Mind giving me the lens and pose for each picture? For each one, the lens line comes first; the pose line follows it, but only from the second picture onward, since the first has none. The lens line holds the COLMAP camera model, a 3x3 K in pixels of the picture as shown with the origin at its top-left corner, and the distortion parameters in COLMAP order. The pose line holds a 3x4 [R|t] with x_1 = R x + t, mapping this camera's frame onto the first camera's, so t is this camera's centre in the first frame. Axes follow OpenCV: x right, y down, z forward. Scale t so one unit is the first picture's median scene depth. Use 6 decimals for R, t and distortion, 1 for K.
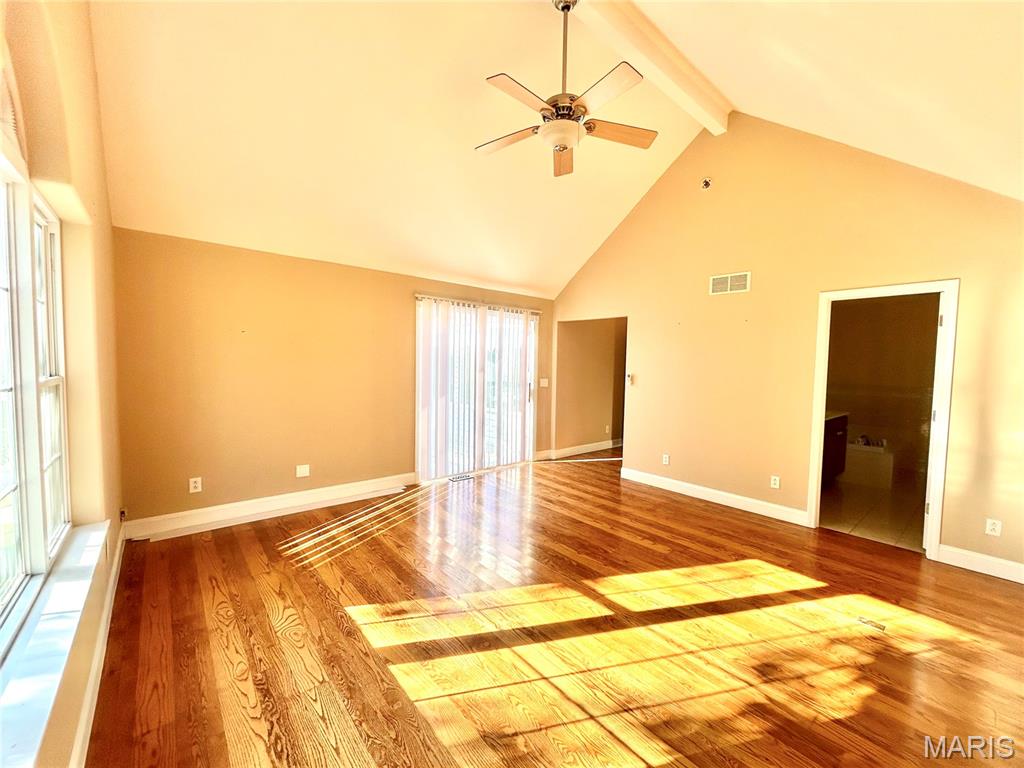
lens RADIAL K [[412.1, 0, 512.1], [0, 412.1, 385.0], [0, 0, 1]] dist [-0.000584, 0.000113]
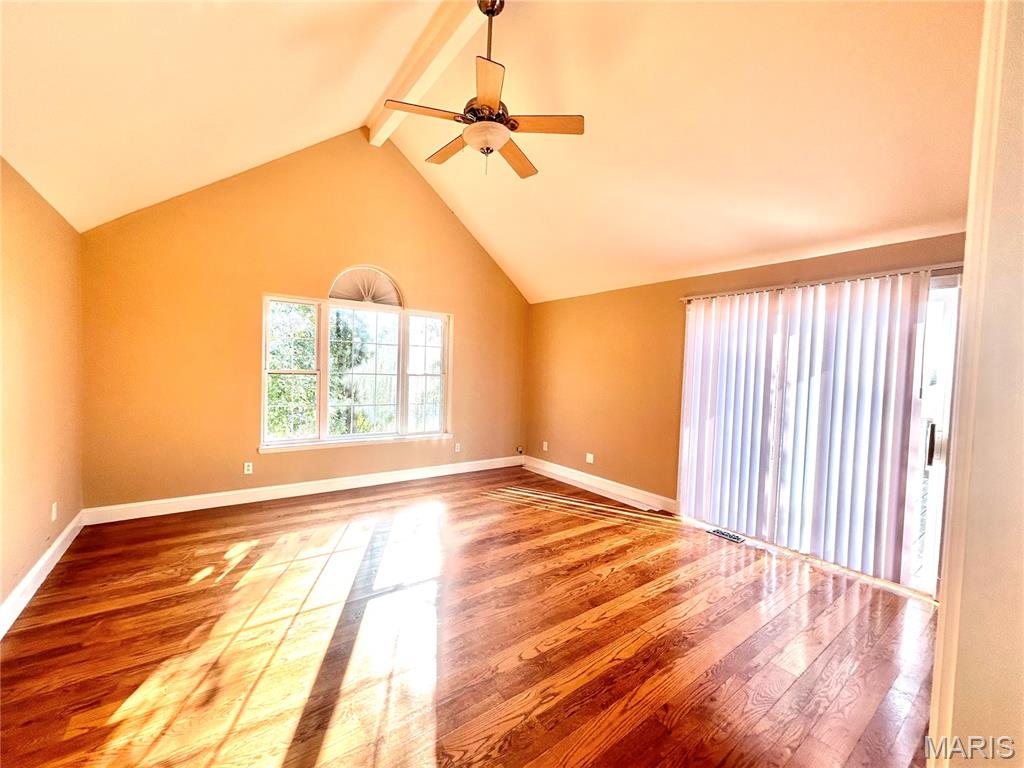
lens RADIAL K [[412.1, 0, 512.6], [0, 412.1, 386.6], [0, 0, 1]] dist [-0.000584, 0.000113]
pose [[-0.055407, 0.018175, -0.998298, 0.794368], [-0.091743, 0.995512, 0.023216, -0.020842], [0.994240, 0.092873, -0.053490, 0.831987]]
